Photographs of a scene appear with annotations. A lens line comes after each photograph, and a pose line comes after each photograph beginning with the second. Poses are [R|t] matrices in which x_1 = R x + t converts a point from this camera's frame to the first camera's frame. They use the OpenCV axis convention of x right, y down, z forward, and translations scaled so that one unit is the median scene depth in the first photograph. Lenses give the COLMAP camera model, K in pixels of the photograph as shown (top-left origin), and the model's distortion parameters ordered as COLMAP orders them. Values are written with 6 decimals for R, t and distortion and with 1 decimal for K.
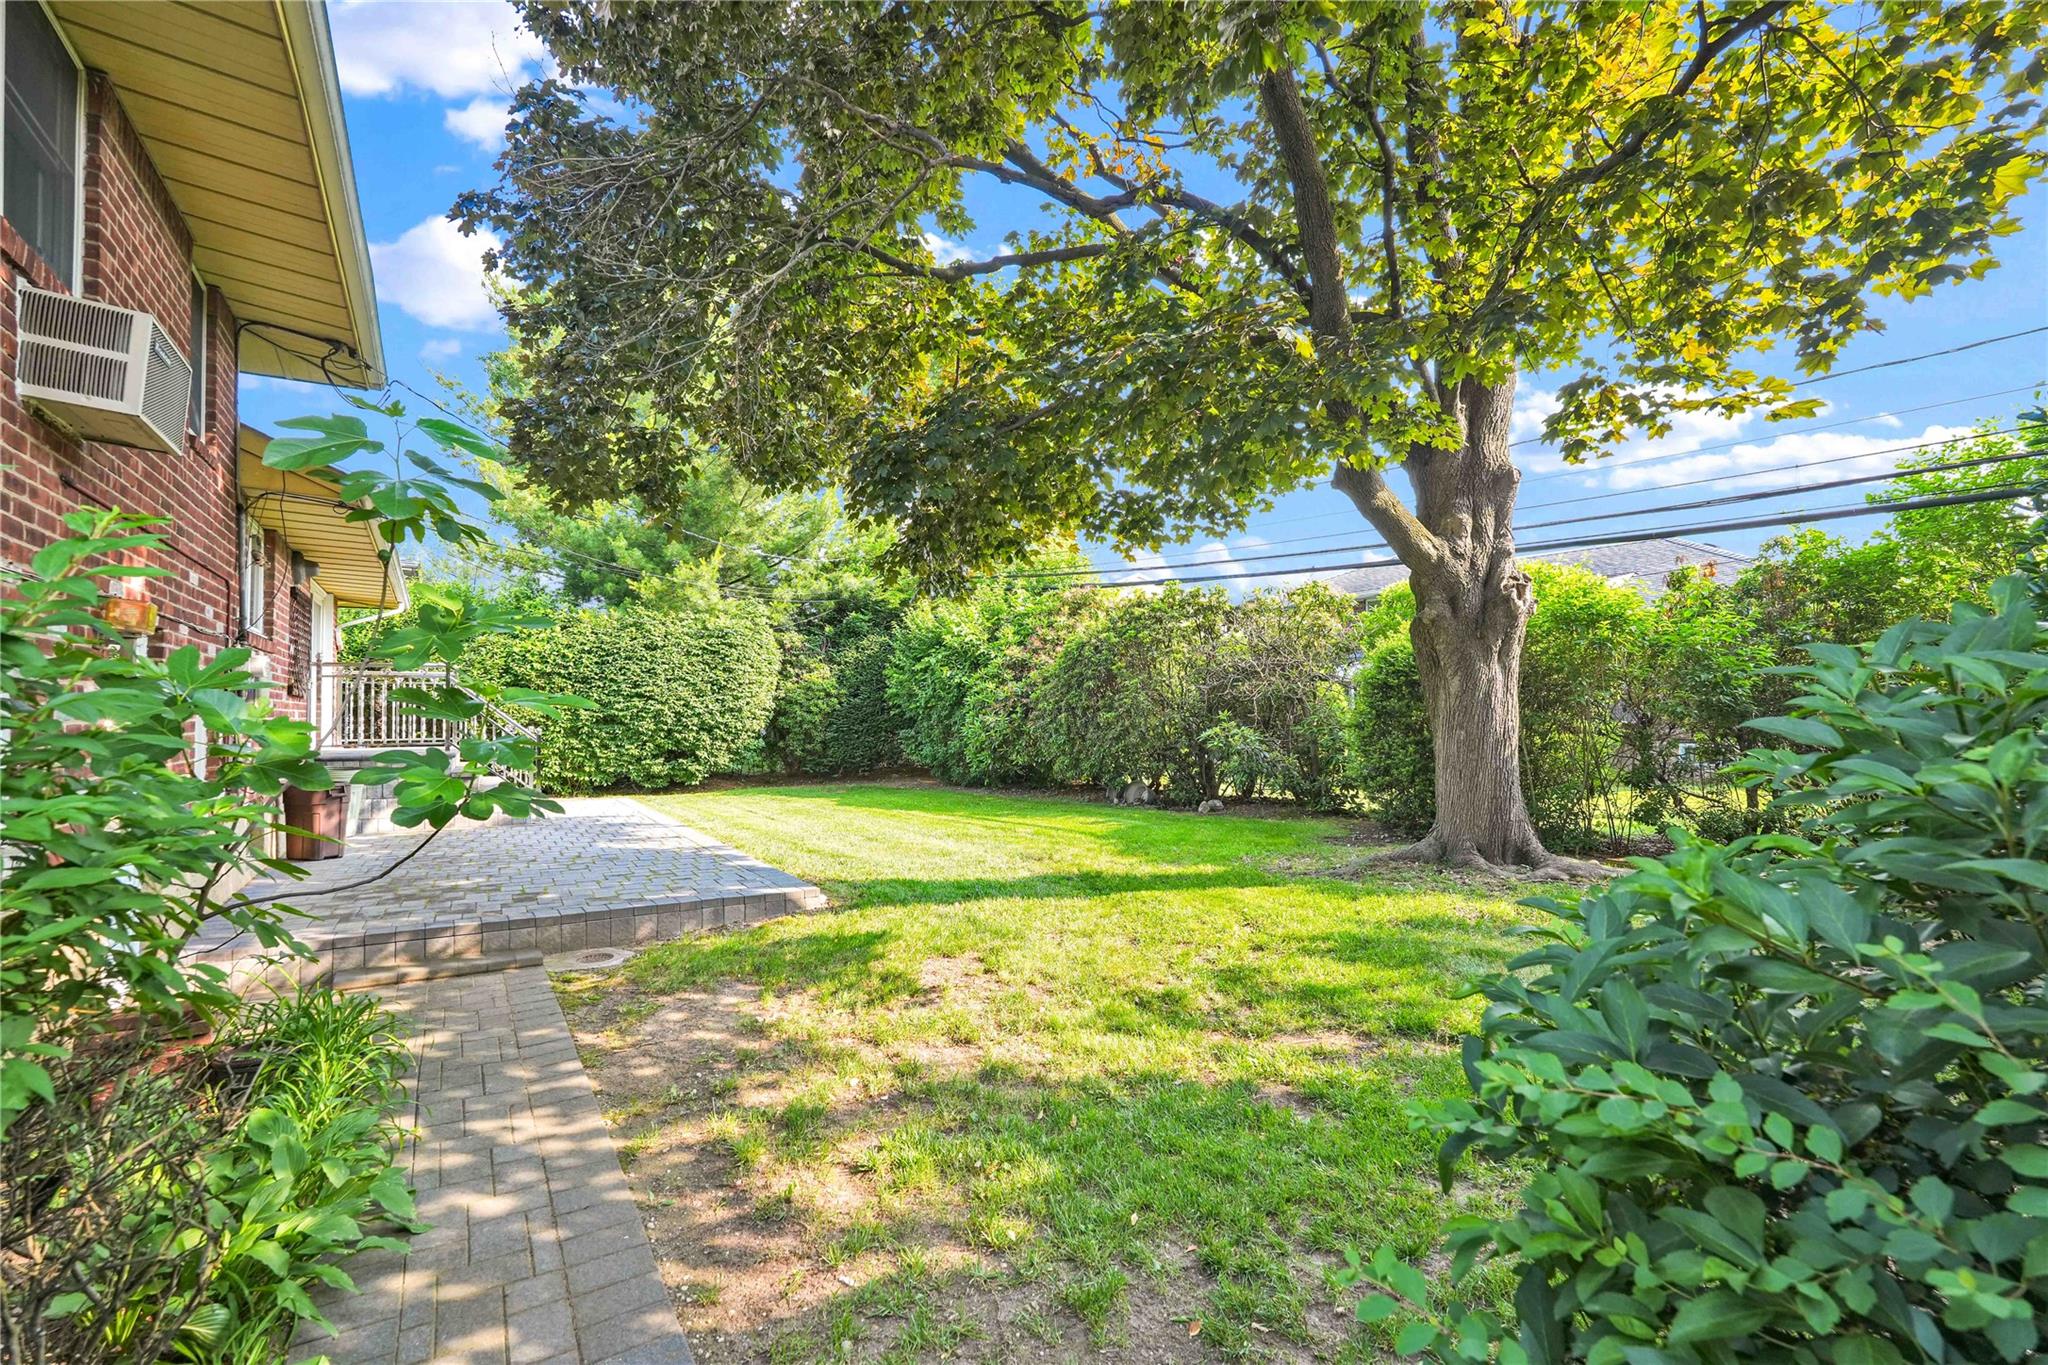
lens RADIAL K [[902.4, 0, 1020.6], [0, 902.4, 688.1], [0, 0, 1]] dist [-0.015230, 0.000019]
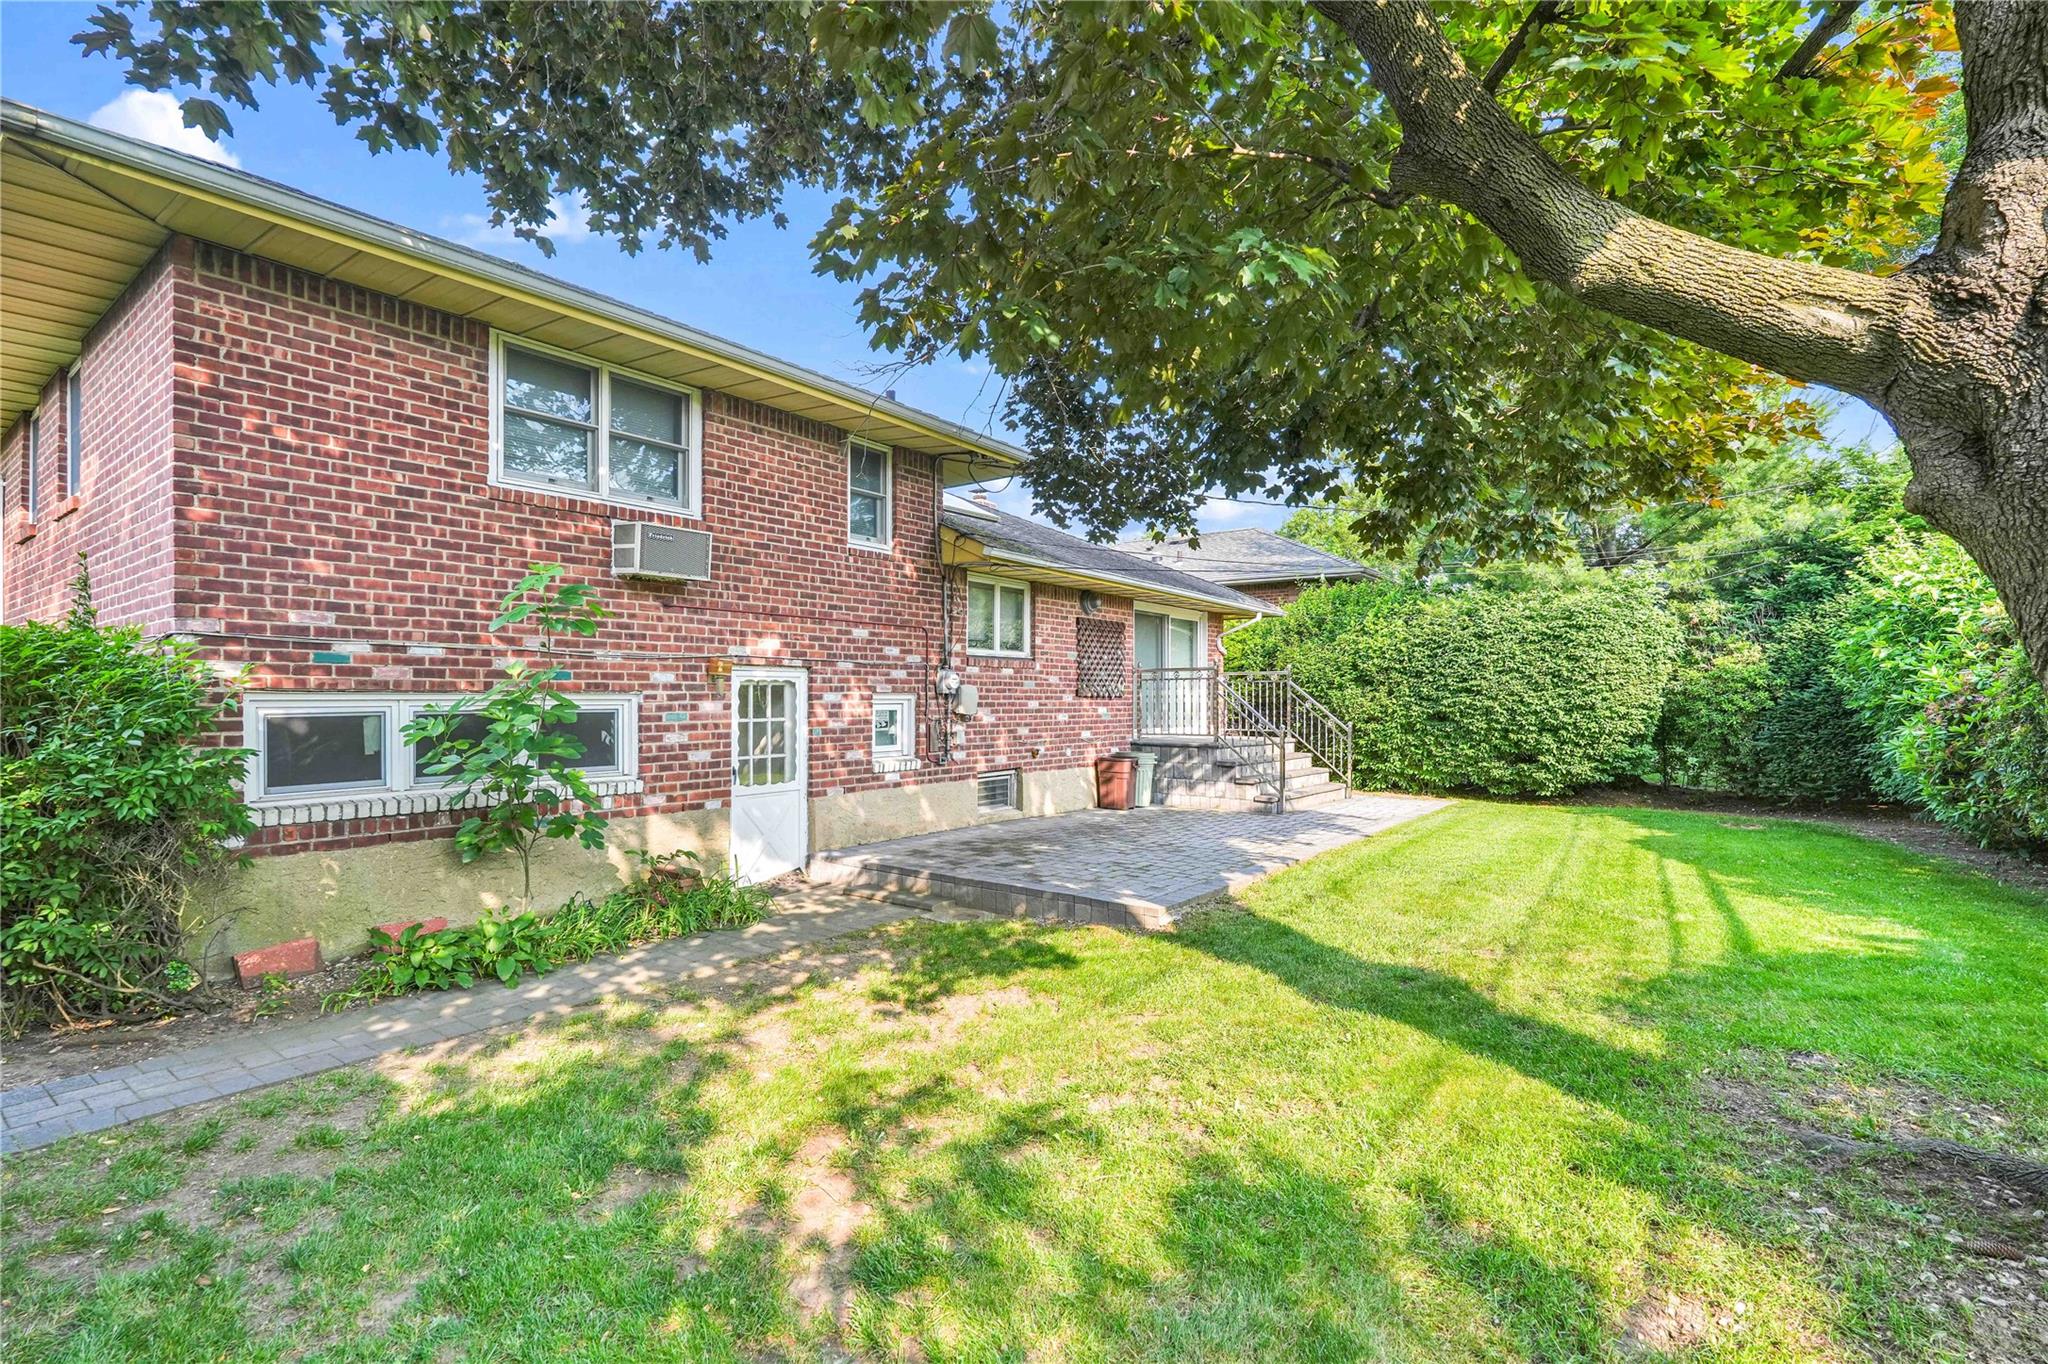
lens RADIAL K [[950.3, 0, 1022.2], [0, 950.3, 689.5], [0, 0, 1]] dist [-0.018086, -0.000070]
pose [[0.351846, -0.003163, -0.936053, 0.314025], [0.021632, 0.999755, 0.004753, -0.006878], [0.935808, -0.021921, 0.351828, 0.252826]]
